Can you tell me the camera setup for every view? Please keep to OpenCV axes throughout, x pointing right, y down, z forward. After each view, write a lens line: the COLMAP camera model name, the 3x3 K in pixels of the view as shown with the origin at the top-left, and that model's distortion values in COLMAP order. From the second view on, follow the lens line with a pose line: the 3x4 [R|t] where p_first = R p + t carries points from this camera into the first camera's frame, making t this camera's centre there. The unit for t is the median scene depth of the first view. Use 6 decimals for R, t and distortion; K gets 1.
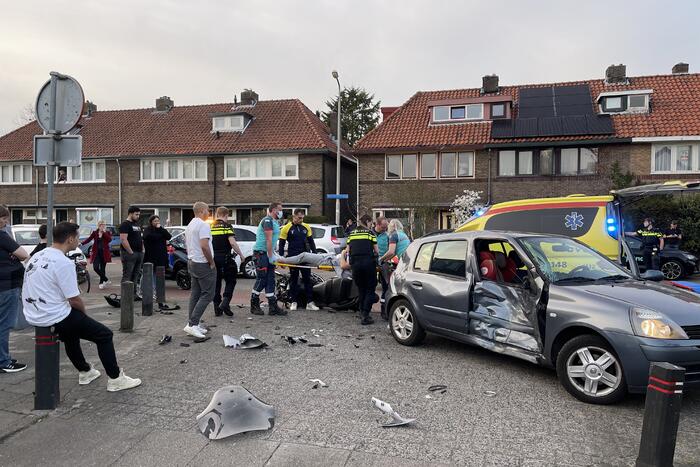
lens RADIAL K [[524.8, 0, 347.9], [0, 524.8, 241.6], [0, 0, 1]] dist [0.058520, -0.057997]
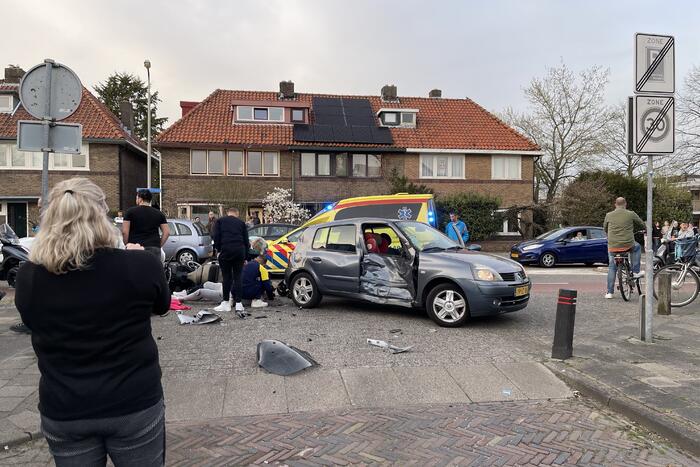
lens RADIAL K [[535.3, 0, 353.2], [0, 535.3, 237.6], [0, 0, 1]] dist [0.082216, -0.120370]
pose [[0.908048, -0.015094, 0.418594, -0.089118], [0.017060, 0.999854, -0.000954, 0.008157], [-0.418519, 0.008008, 0.908173, -0.061189]]
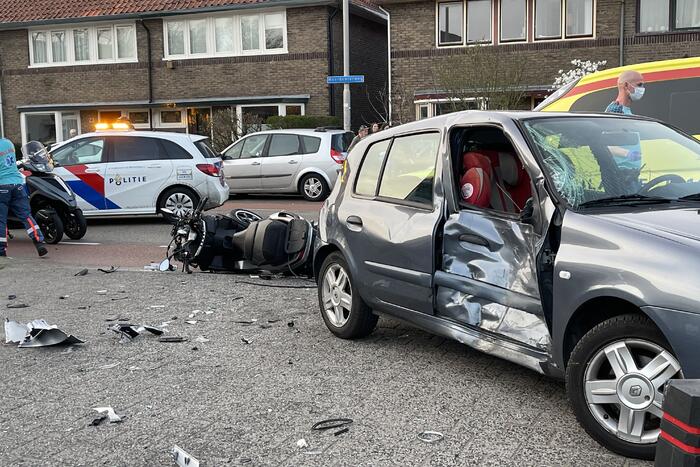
lens RADIAL K [[874.8, 0, 341.1], [0, 874.8, 233.1], [0, 0, 1]] dist [0.045050, -0.020047]
pose [[0.996170, -0.017250, -0.085719, 0.052468], [0.023827, 0.996799, 0.076317, 0.007415], [0.084128, -0.078067, 0.993392, 0.040849]]
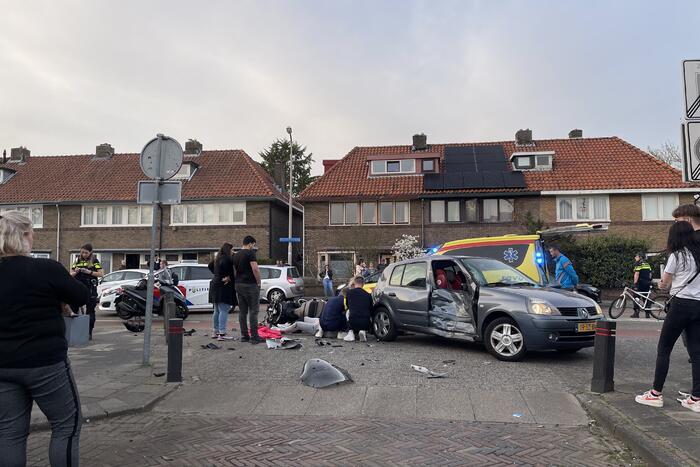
lens RADIAL K [[536.5, 0, 350.0], [0, 536.5, 233.5], [0, 0, 1]] dist [0.074488, -0.100260]
pose [[0.990371, 0.002617, 0.138413, -0.044946], [0.012199, 0.994282, -0.106083, 0.018749], [-0.137899, 0.106750, 0.984677, -0.104856]]
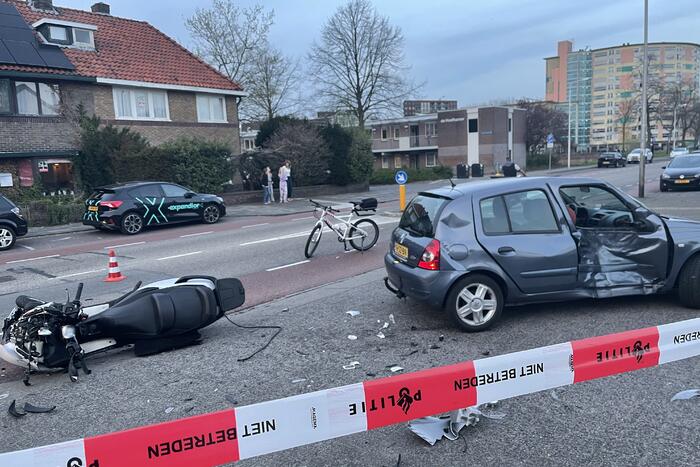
lens RADIAL K [[536.5, 0, 350.0], [0, 536.5, 233.5], [0, 0, 1]] dist [0.074488, -0.100260]
pose [[0.369812, -0.150483, 0.916839, -0.188869], [0.079225, 0.988310, 0.130257, -0.018206], [-0.925723, 0.024466, 0.377411, 0.248838]]
